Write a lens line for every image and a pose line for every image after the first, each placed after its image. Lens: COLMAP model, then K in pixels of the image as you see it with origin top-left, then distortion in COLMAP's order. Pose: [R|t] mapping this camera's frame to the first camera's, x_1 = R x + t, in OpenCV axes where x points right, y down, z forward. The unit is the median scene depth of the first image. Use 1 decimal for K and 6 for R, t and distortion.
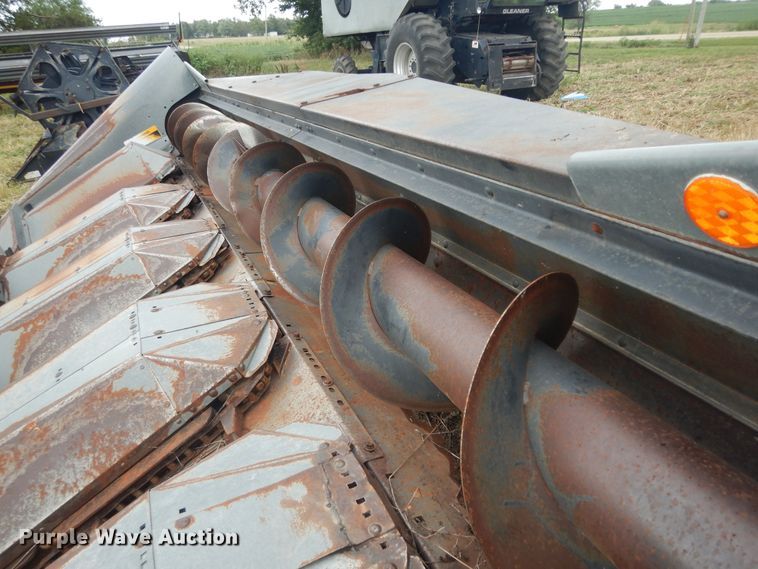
lens RADIAL K [[544.7, 0, 386.4], [0, 544.7, 282.0], [0, 0, 1]] dist [0.011243, -0.004098]
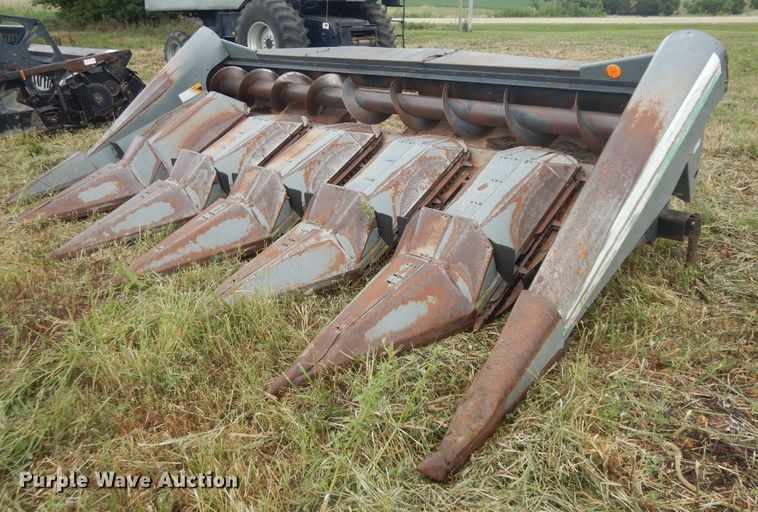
lens RADIAL K [[651.4, 0, 381.6], [0, 651.4, 249.0], [0, 0, 1]] dist [0.014122, 0.000201]
pose [[0.926535, -0.094192, 0.364227, -0.272329], [0.120082, 0.991552, -0.049044, 0.110305], [-0.356530, 0.089178, 0.930018, -0.272601]]
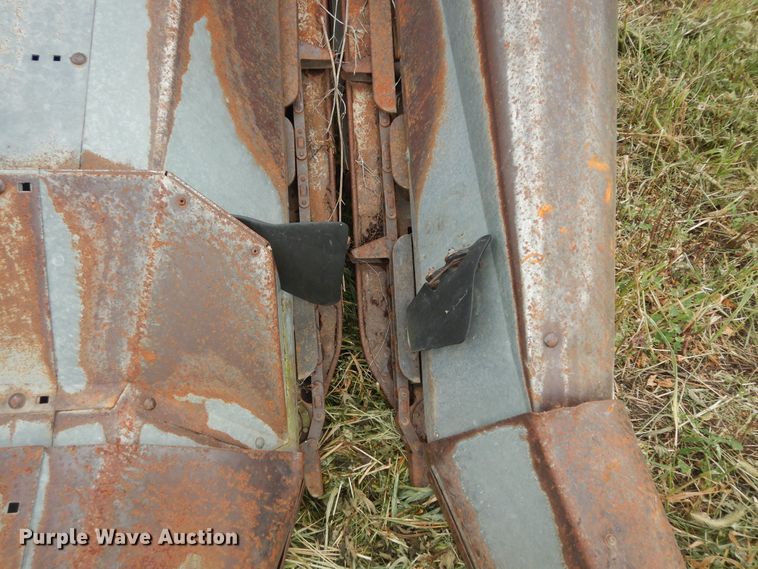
lens RADIAL K [[544.7, 0, 381.4], [0, 544.7, 291.4], [0, 0, 1]] dist [0.011243, -0.004098]
pose [[0.306181, -0.677245, 0.669024, -0.137062], [0.280404, 0.735757, 0.616470, 0.058689], [-0.909740, -0.001154, 0.415177, -0.007146]]
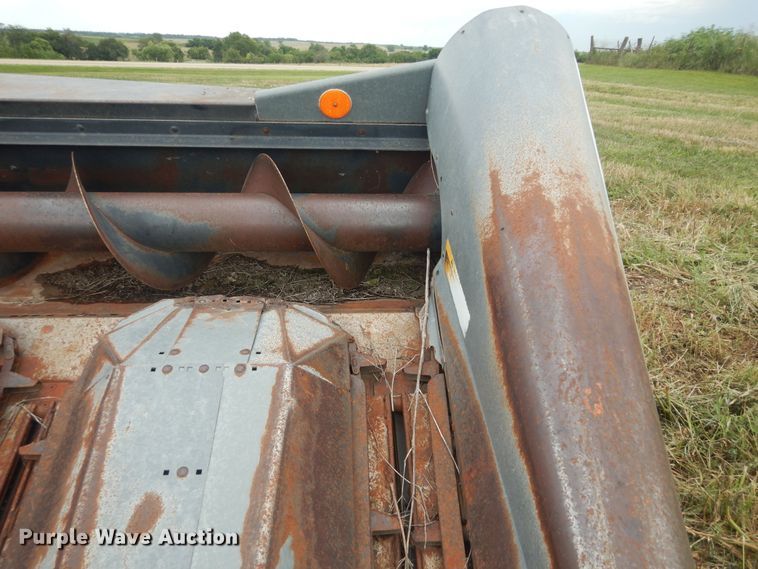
lens RADIAL K [[544.7, 0, 379.8], [0, 544.7, 279.5], [0, 0, 1]] dist [0.011243, -0.004098]
pose [[0.356186, -0.292307, 0.887518, -0.121625], [0.336997, 0.926075, 0.169760, 0.018169], [-0.871530, 0.238625, 0.428361, -0.009626]]
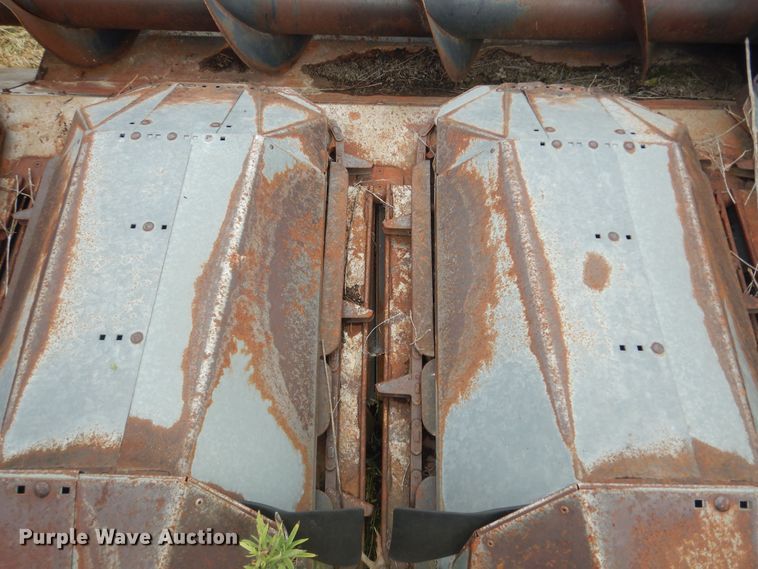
lens RADIAL K [[544.7, 0, 367.5], [0, 544.7, 286.0], [0, 0, 1]] dist [0.011243, -0.004098]
pose [[0.417459, -0.506647, 0.754346, -0.159224], [0.322944, 0.858667, 0.397994, 0.007235], [-0.849374, 0.077465, 0.522076, 0.061907]]
